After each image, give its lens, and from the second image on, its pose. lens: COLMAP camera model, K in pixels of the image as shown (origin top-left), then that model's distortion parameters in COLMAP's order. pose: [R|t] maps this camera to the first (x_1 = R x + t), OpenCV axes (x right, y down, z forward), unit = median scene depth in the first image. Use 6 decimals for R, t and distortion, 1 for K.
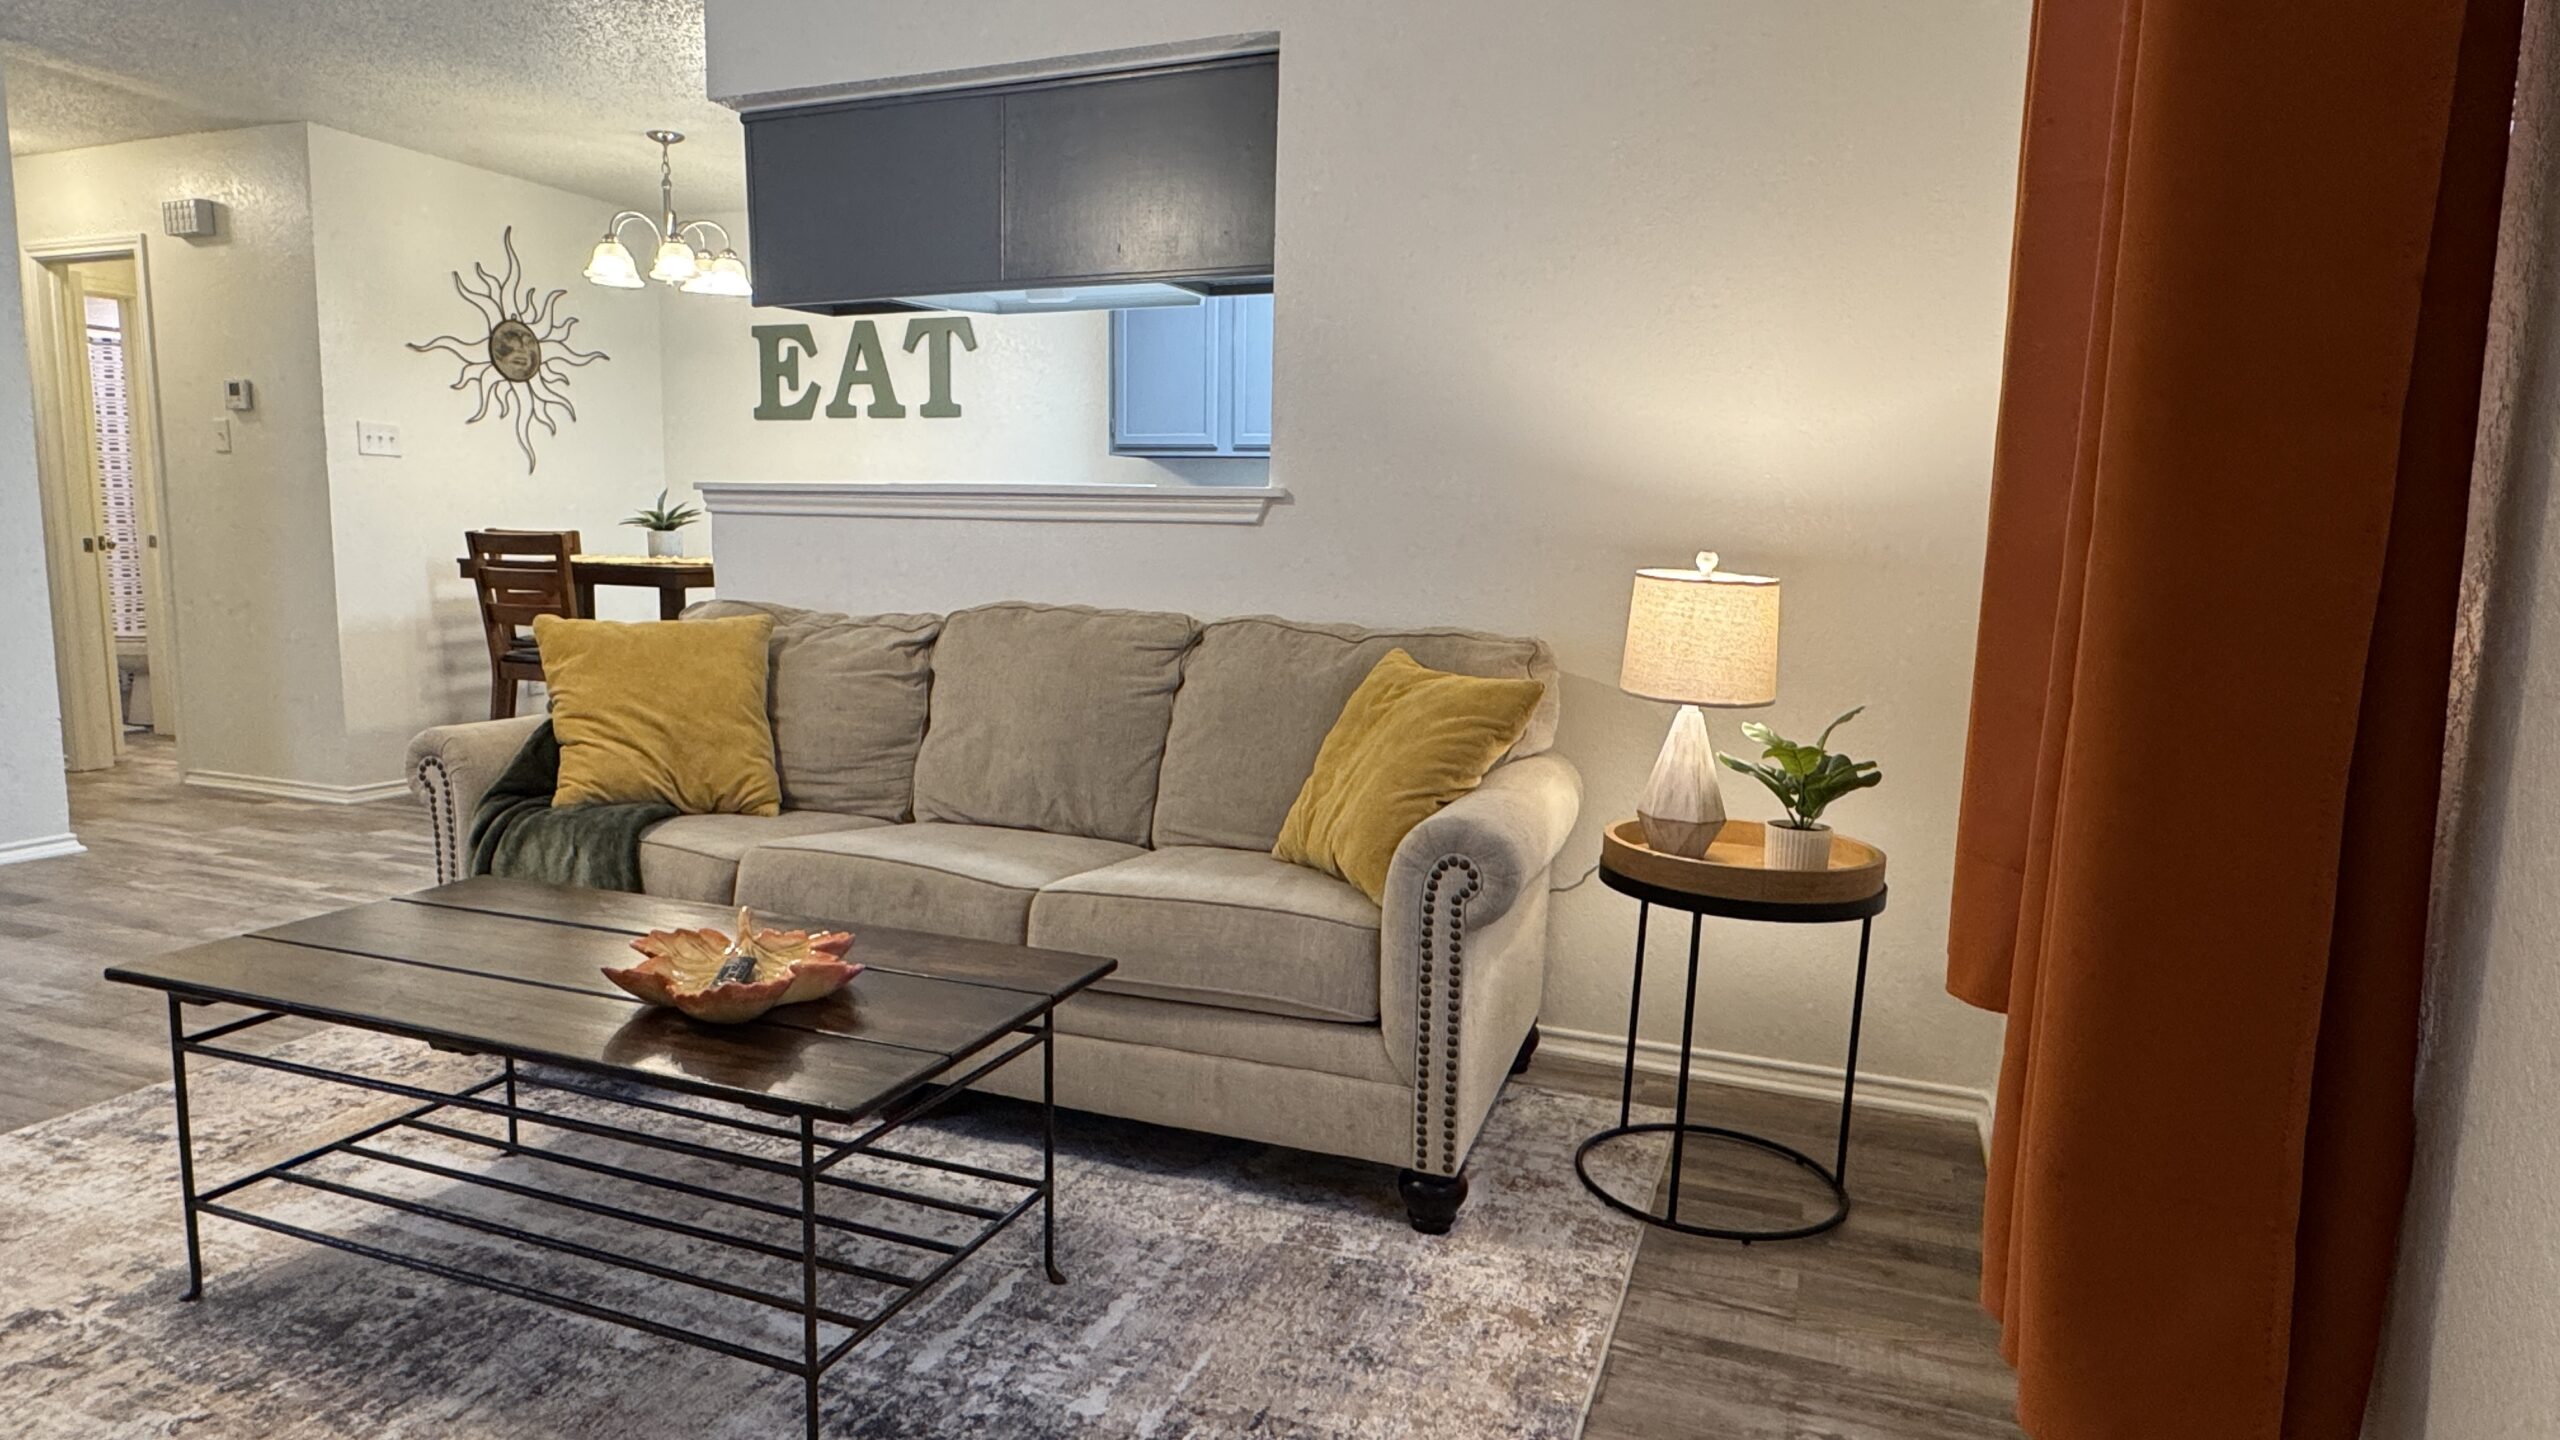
lens RADIAL K [[1476.5, 0, 1271.3], [0, 1476.5, 736.5], [0, 0, 1]] dist [-0.004531, -0.000810]
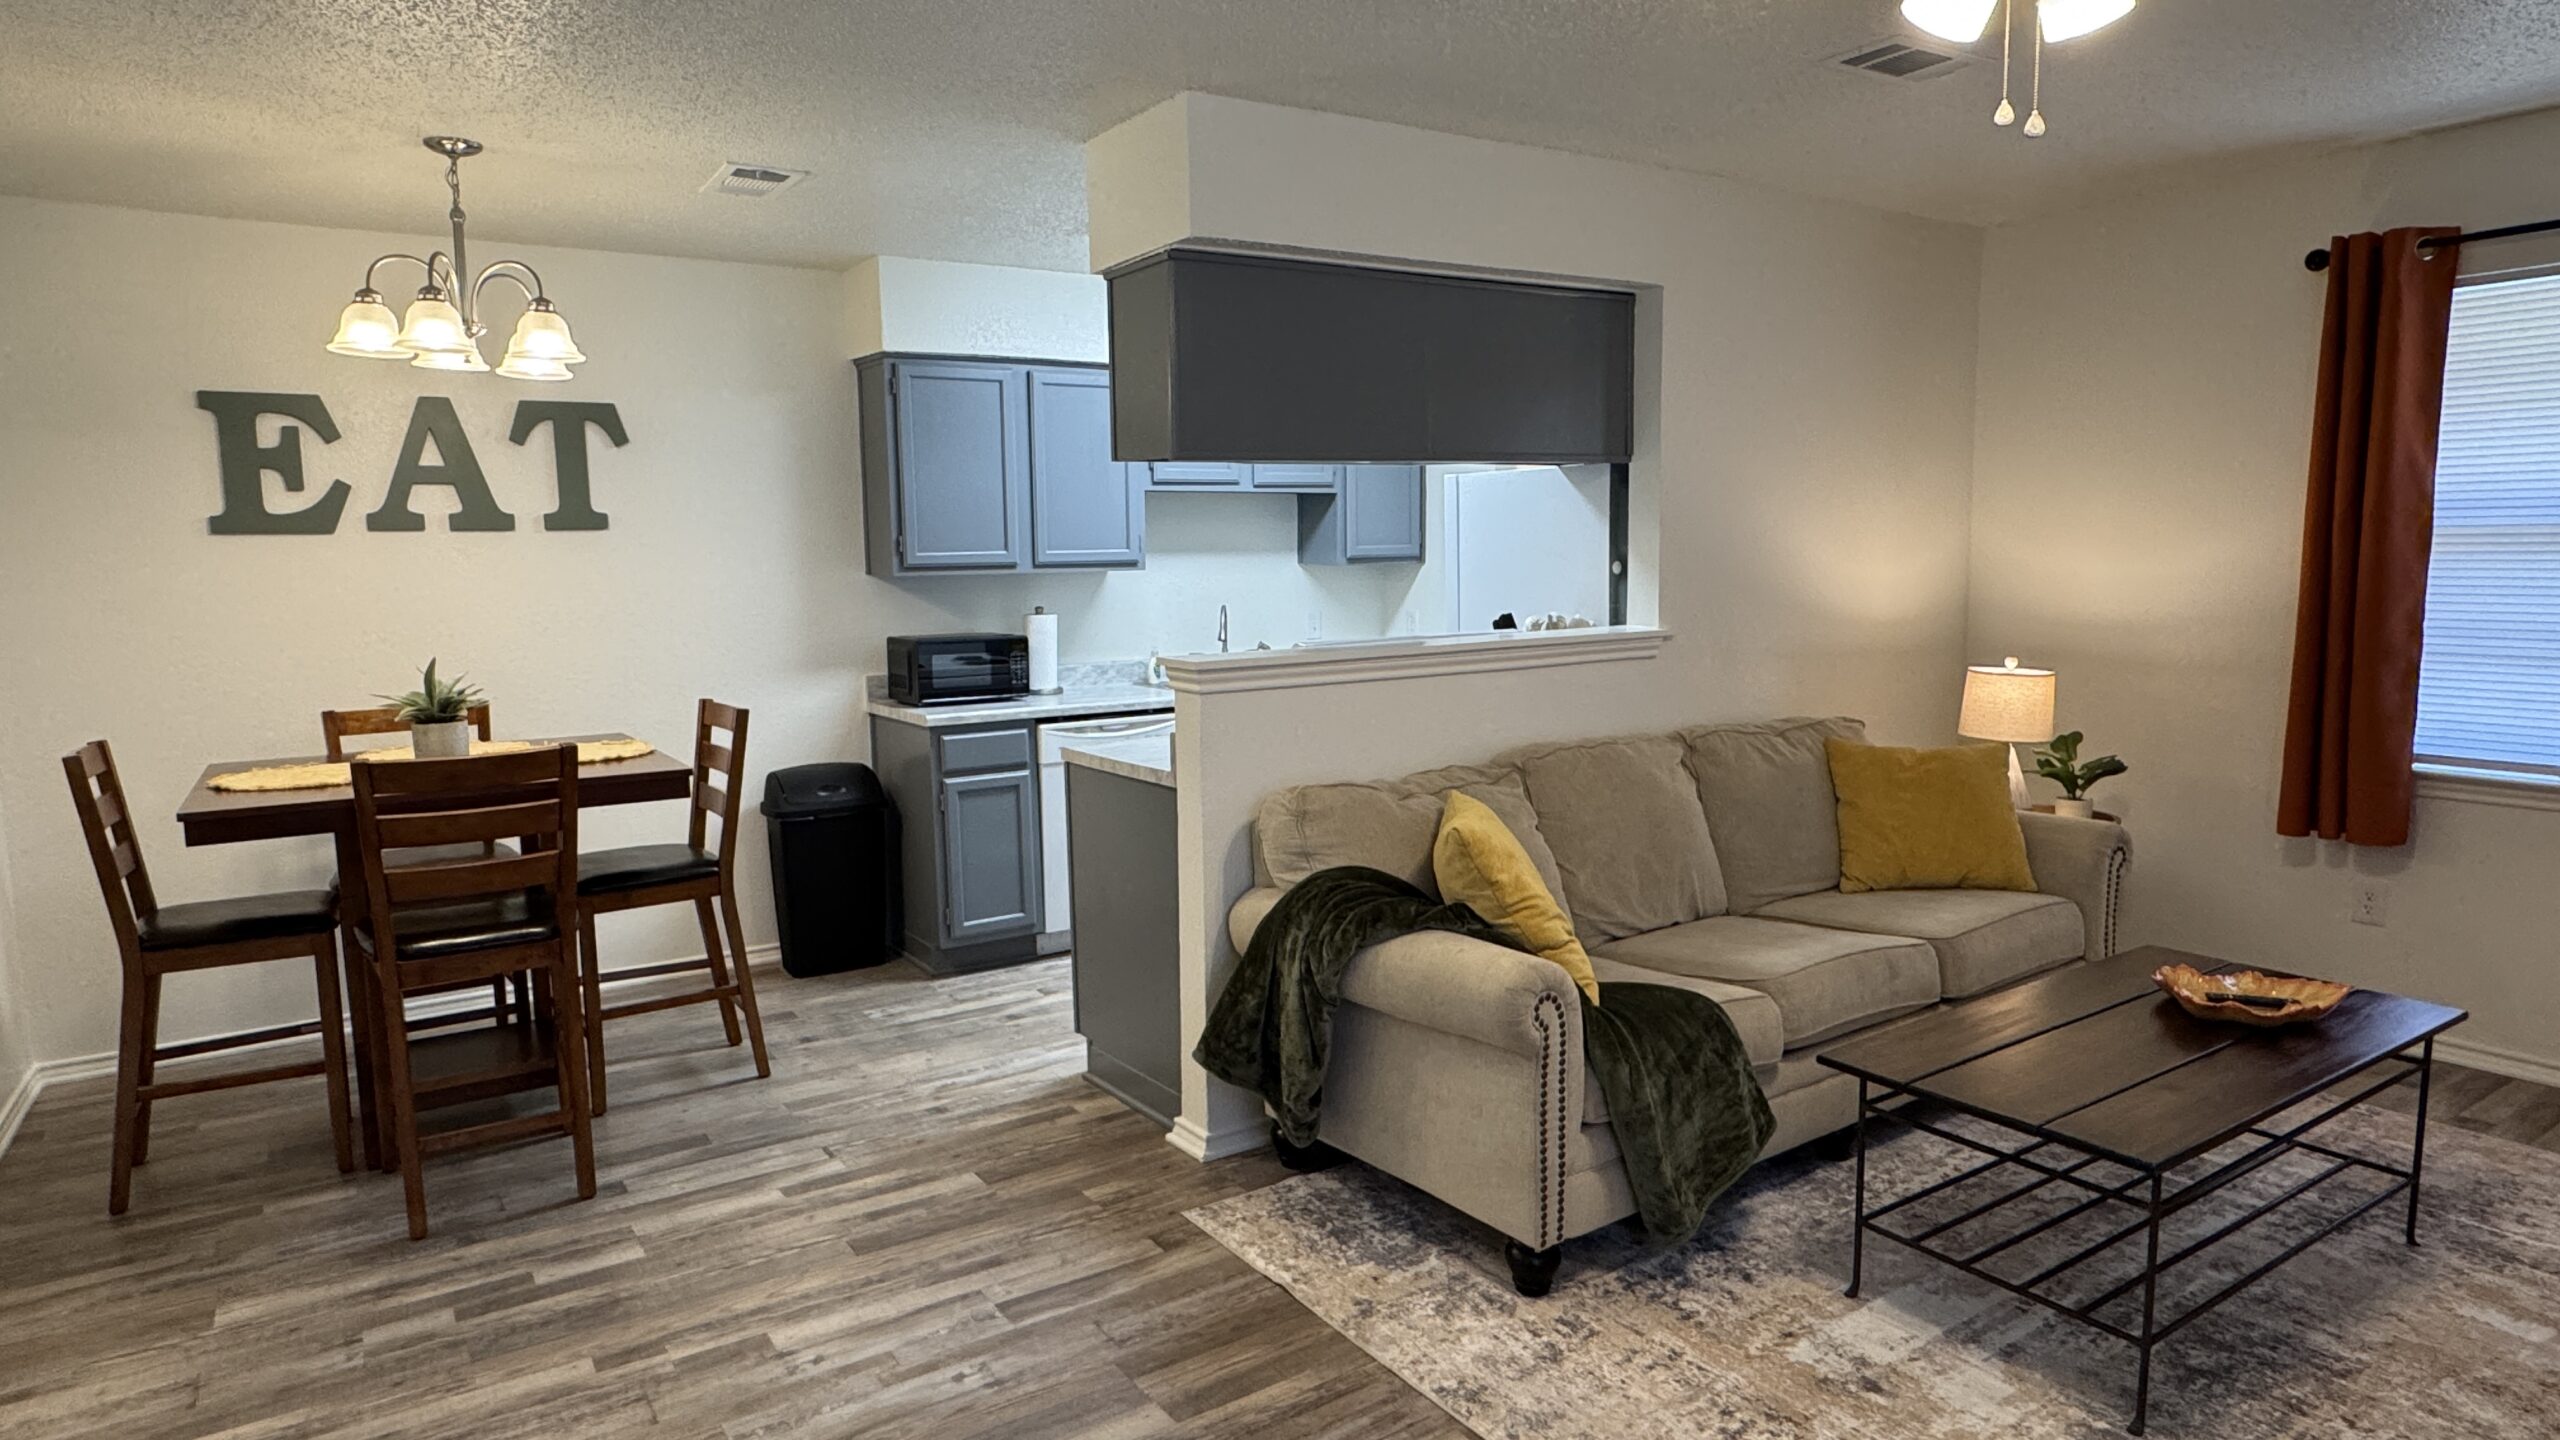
lens RADIAL K [[1444.8, 0, 1279.0], [0, 1444.8, 724.8], [0, 0, 1]] dist [0.006491, 0.000153]
pose [[0.574719, -0.129165, 0.808093, -0.647121], [0.144613, 0.987955, 0.055065, -0.106023], [-0.805472, 0.085214, 0.586476, 0.273631]]
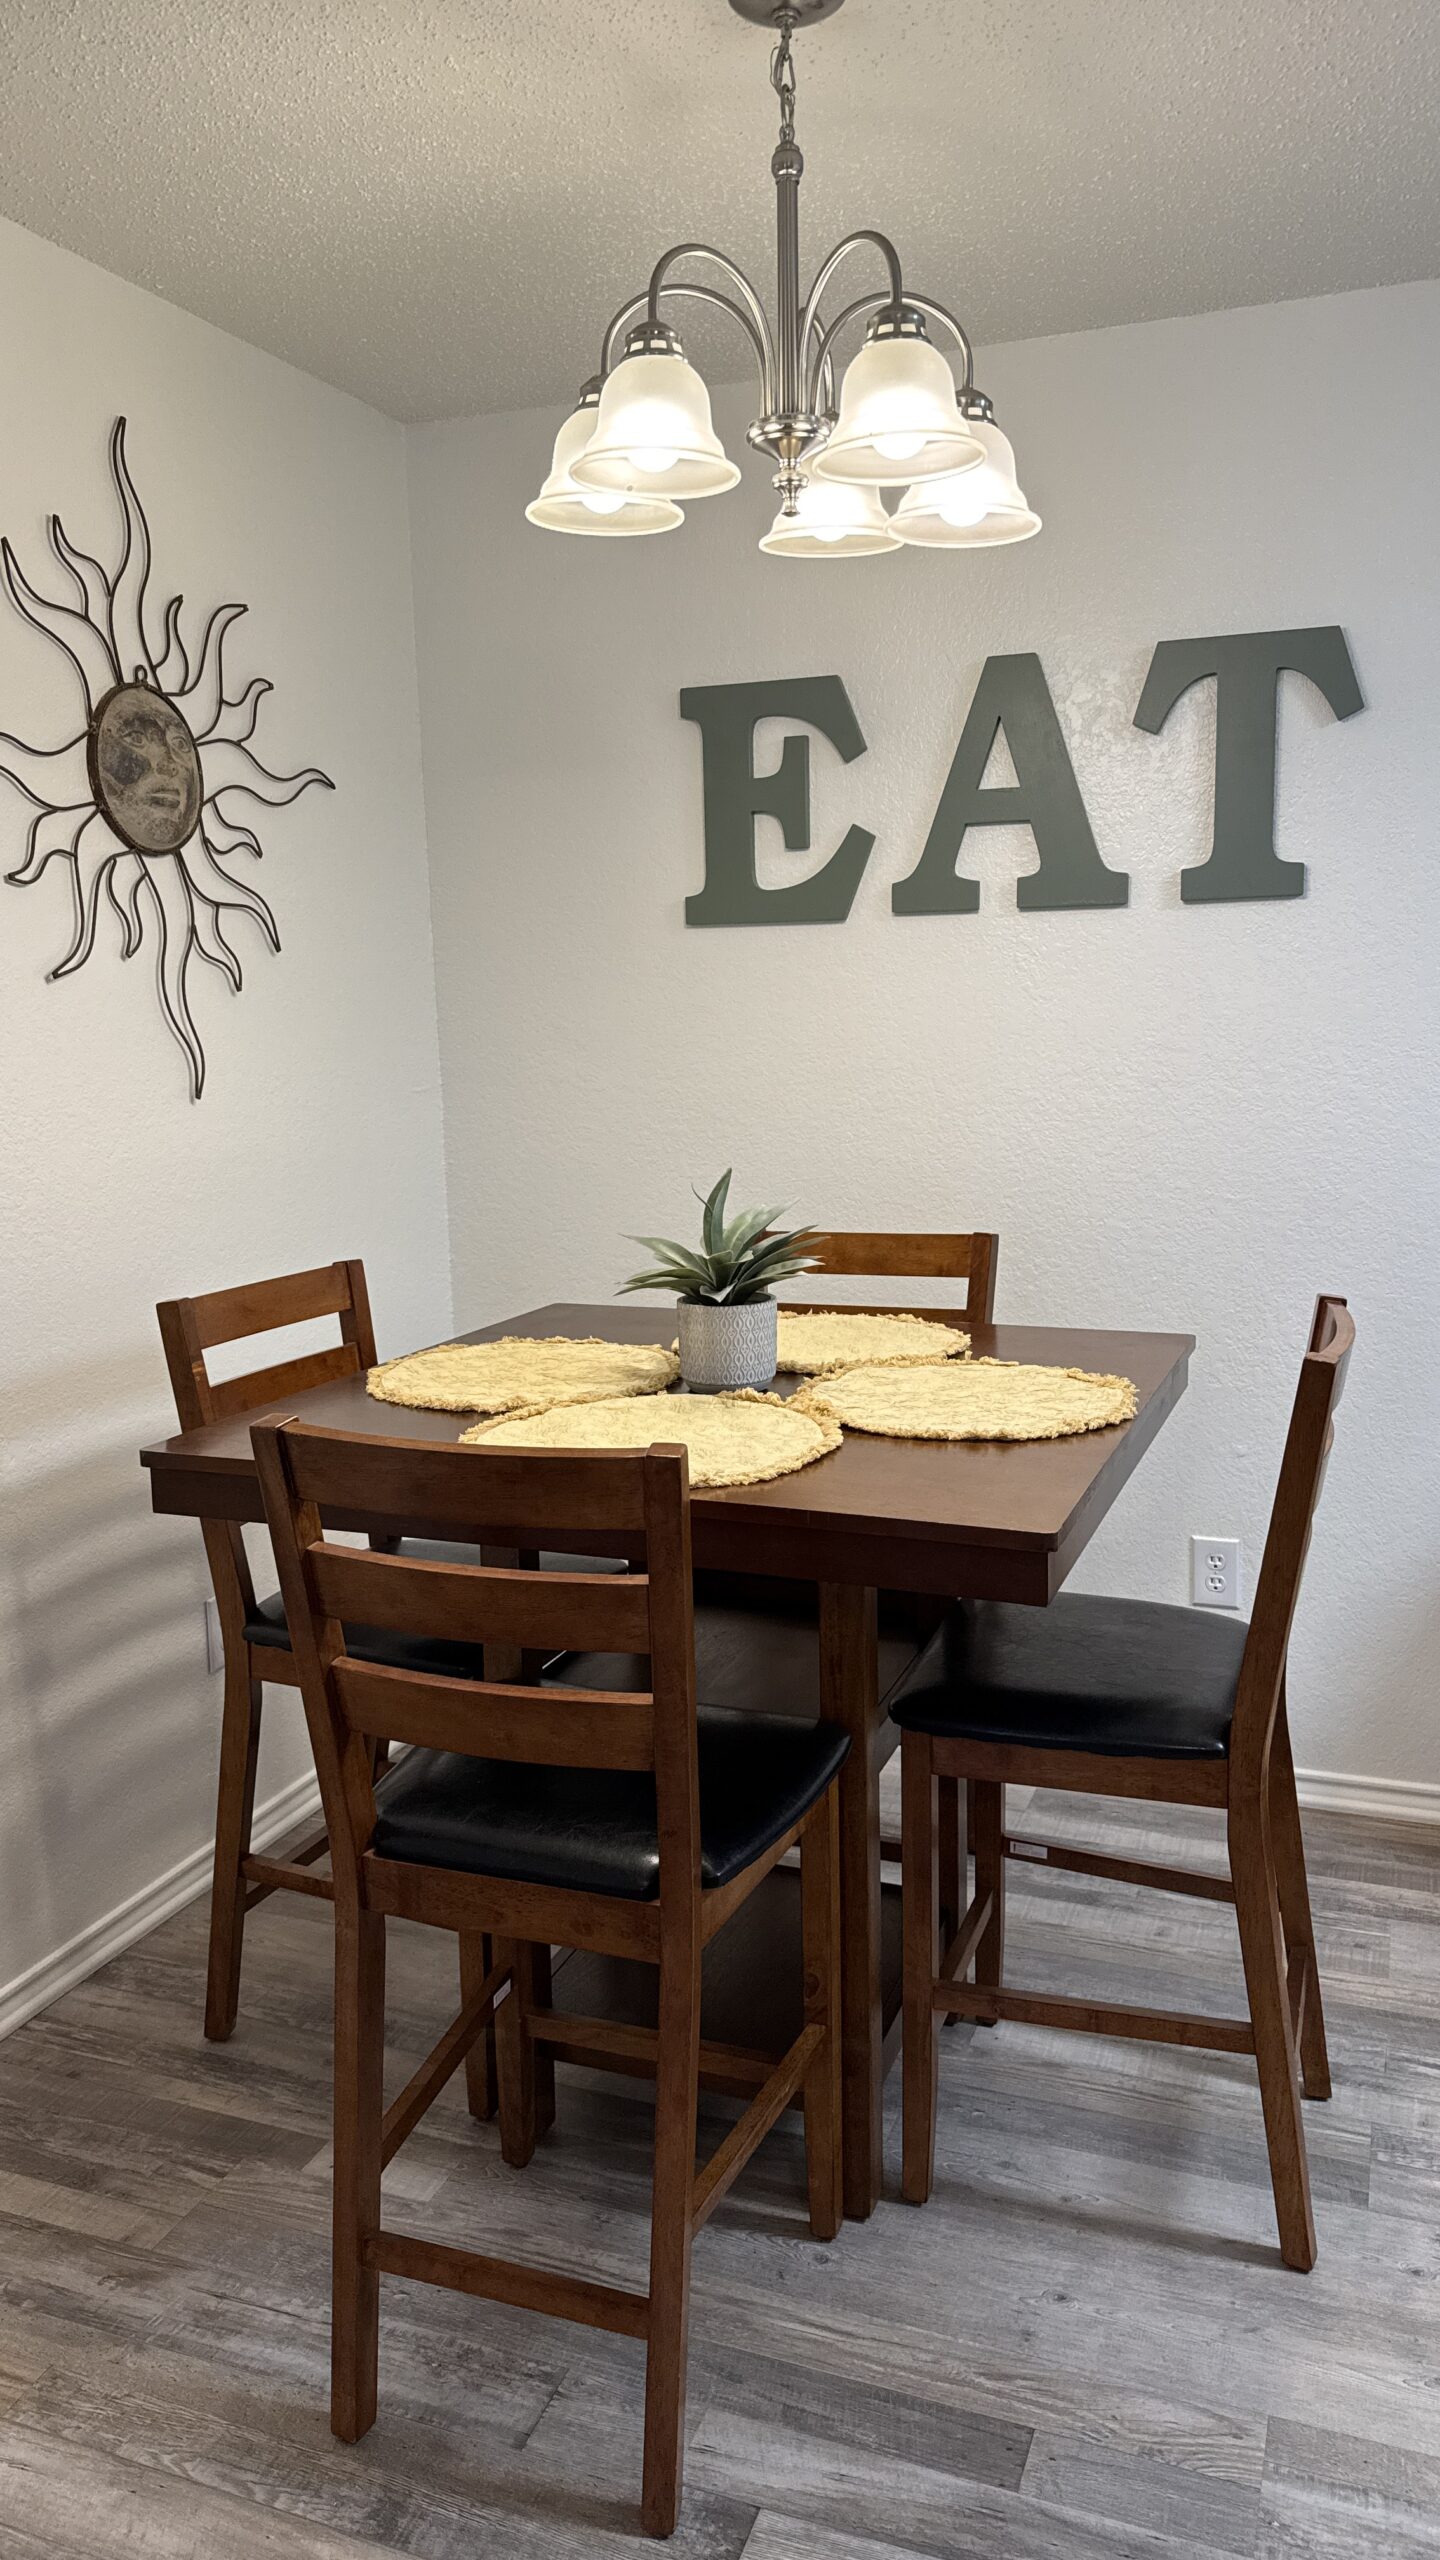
lens RADIAL K [[1847.4, 0, 720.3], [0, 1847.4, 1284.4], [0, 0, 1]] dist [0.034392, -0.016980]
pose [[0.999128, -0.041510, -0.004436, -0.365672], [0.041572, 0.999022, 0.015033, -0.132533], [0.003807, -0.015205, 0.999877, 0.527732]]
